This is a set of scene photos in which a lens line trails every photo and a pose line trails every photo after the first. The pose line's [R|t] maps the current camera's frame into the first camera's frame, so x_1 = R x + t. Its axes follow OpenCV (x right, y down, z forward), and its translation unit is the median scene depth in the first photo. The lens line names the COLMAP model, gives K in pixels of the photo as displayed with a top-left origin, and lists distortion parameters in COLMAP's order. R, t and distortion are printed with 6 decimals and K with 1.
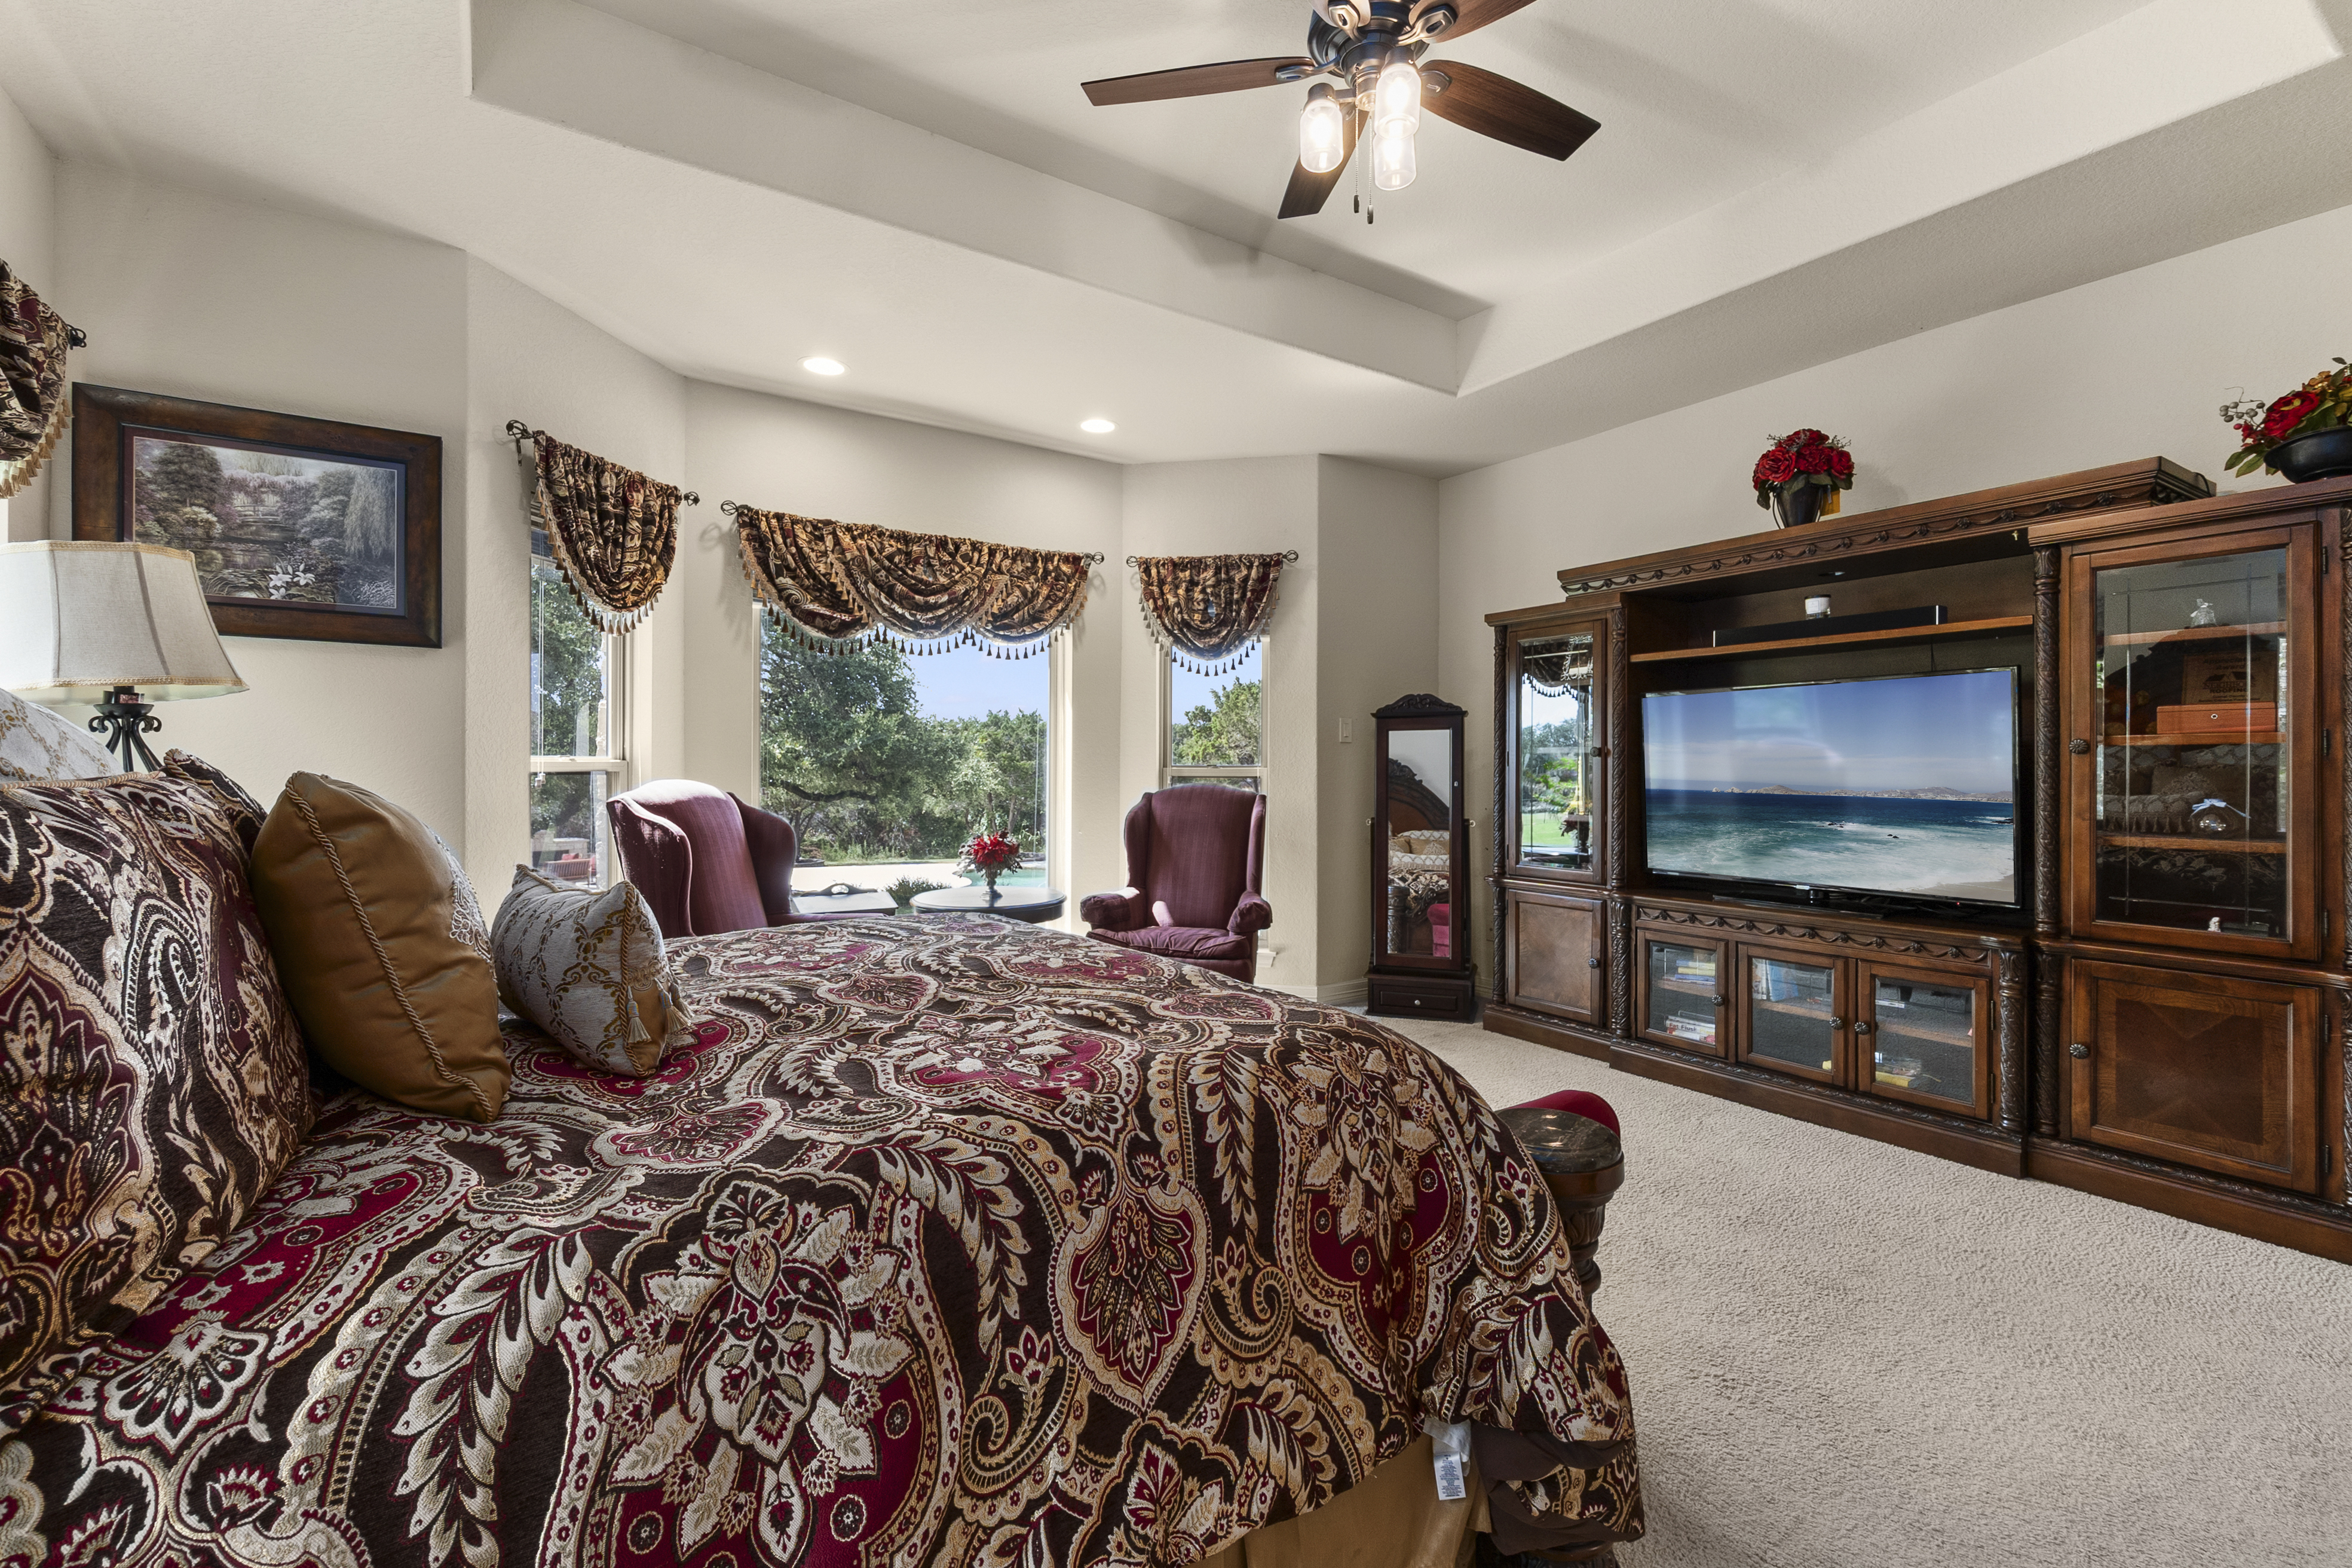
lens RADIAL K [[985.2, 0, 1172.9], [0, 985.2, 774.8], [0, 0, 1]] dist [-0.003981, -0.000232]
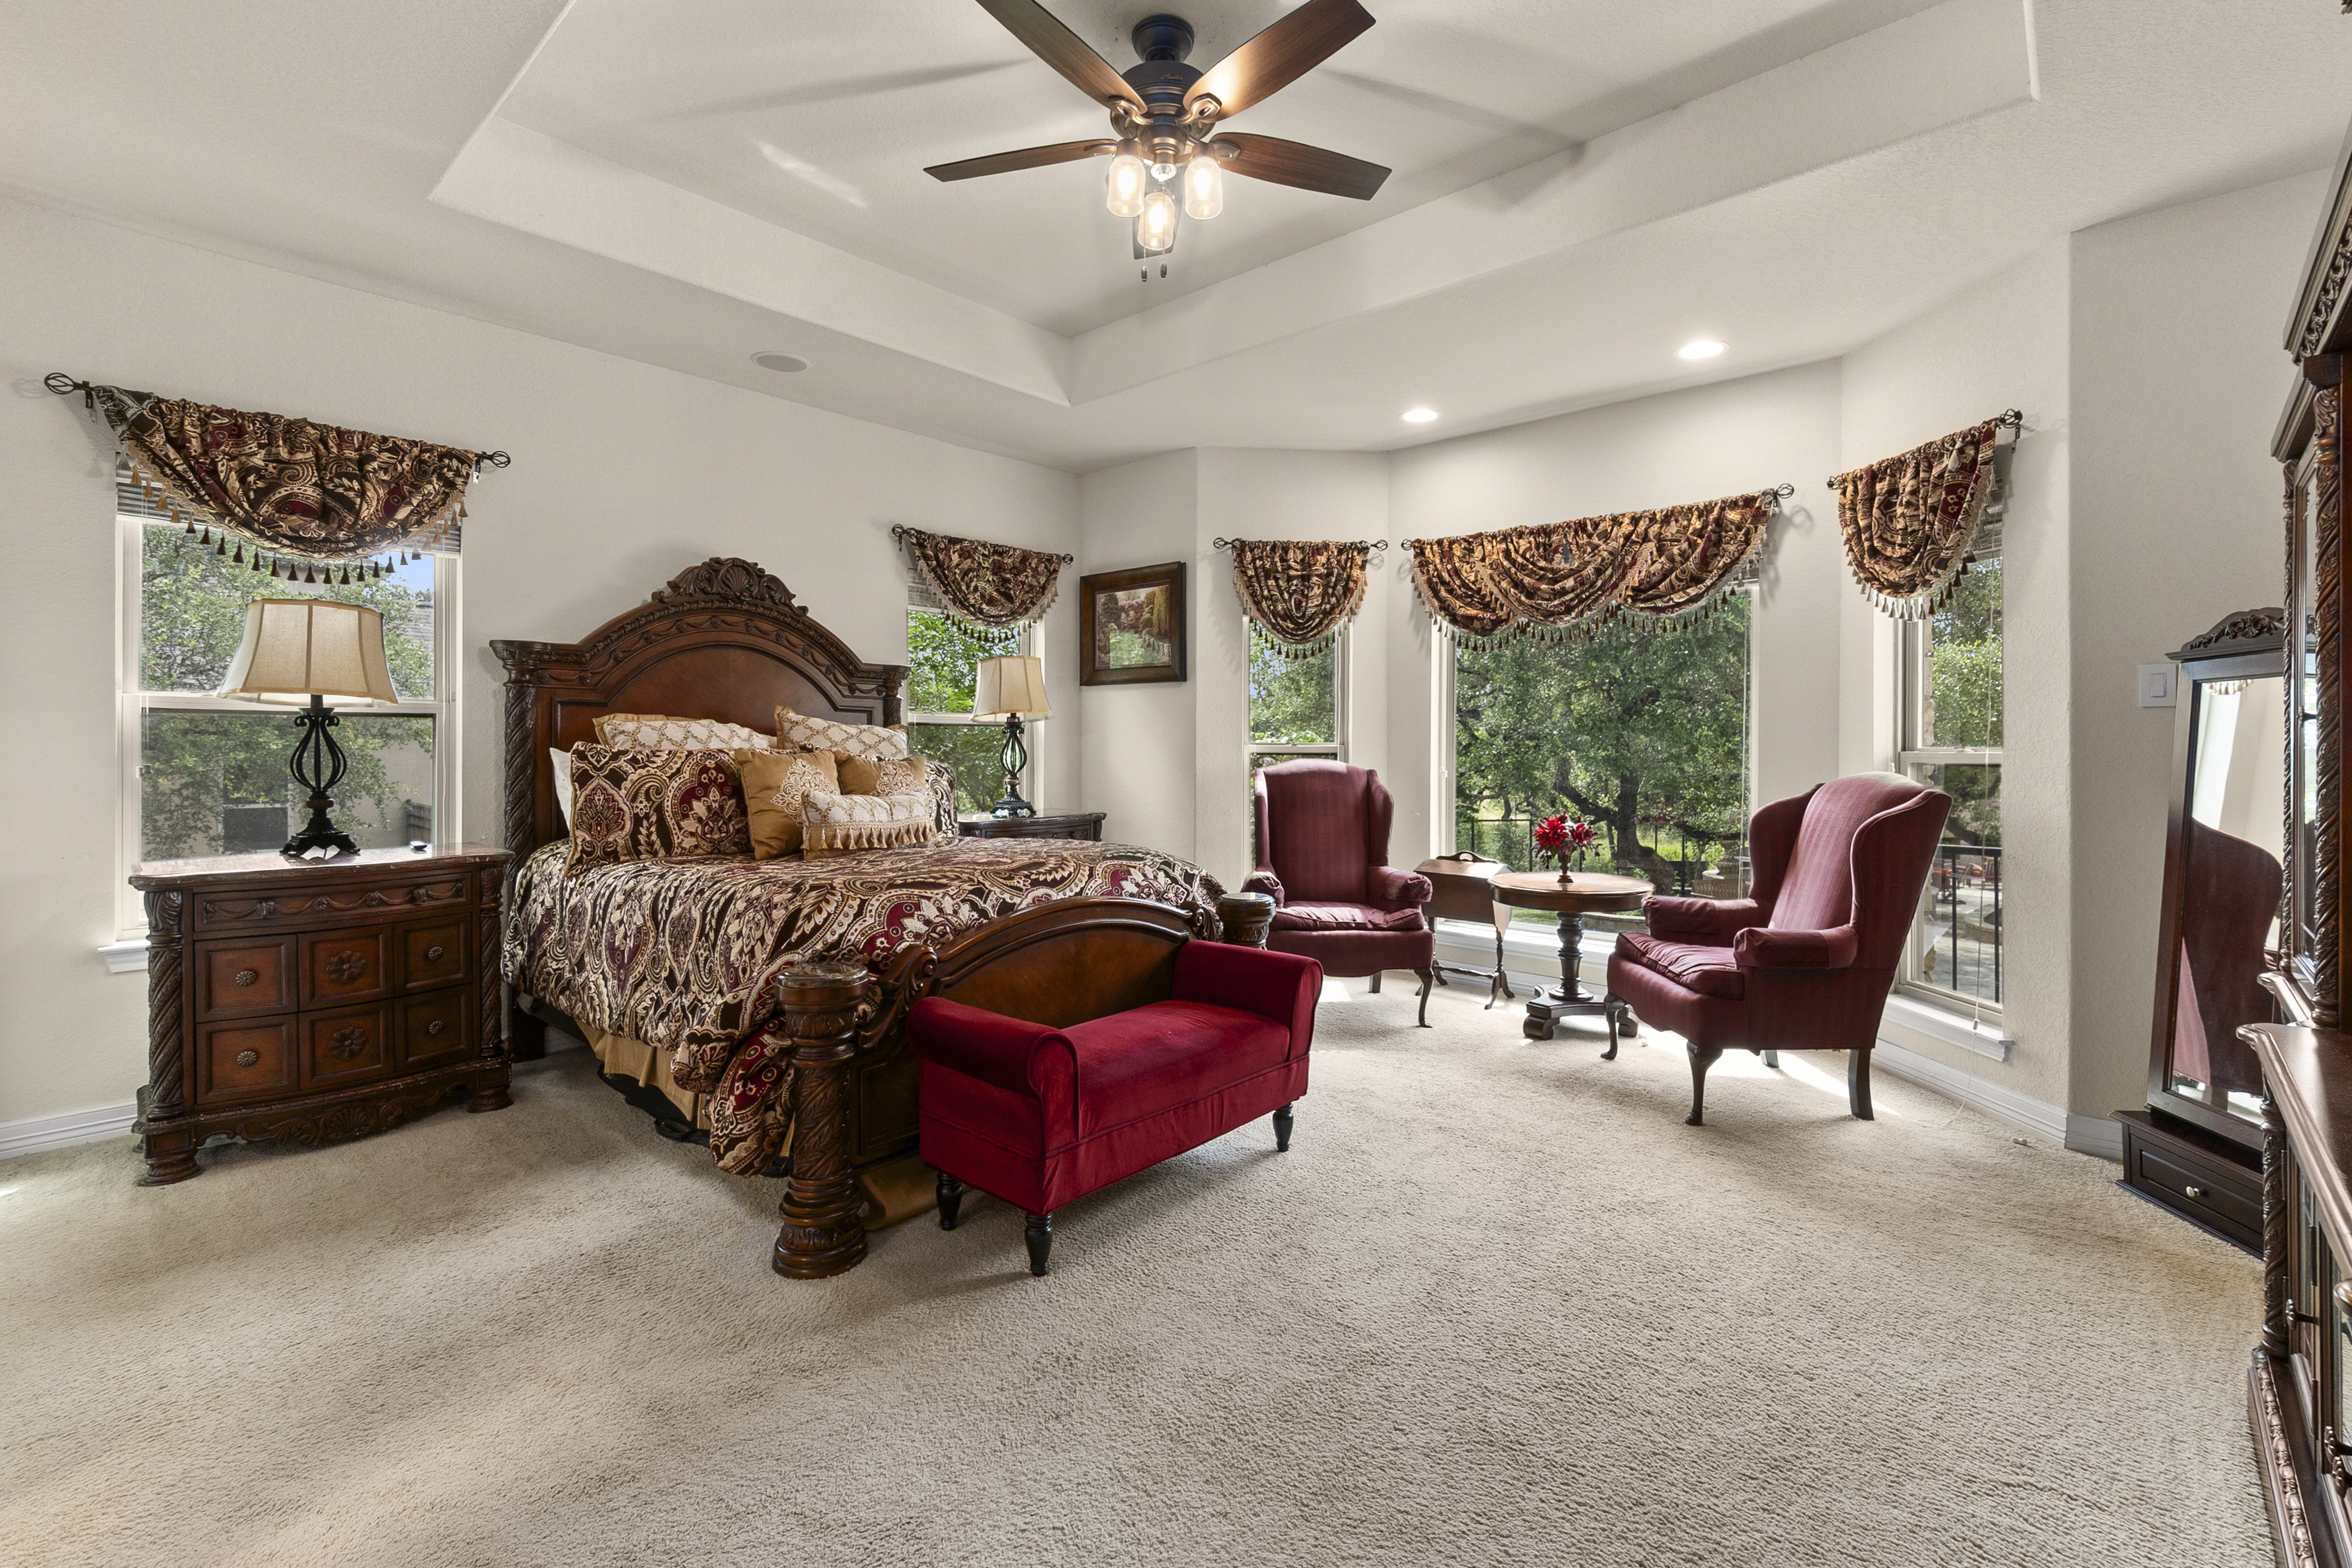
lens RADIAL K [[985.2, 0, 1167.6], [0, 985.2, 760.6], [0, 0, 1]] dist [-0.003981, -0.000232]
pose [[0.277207, 0.009550, -0.960763, 0.657114], [-0.010769, 0.999919, 0.006832, 0.000629], [0.960750, 0.008452, 0.277288, 0.343839]]
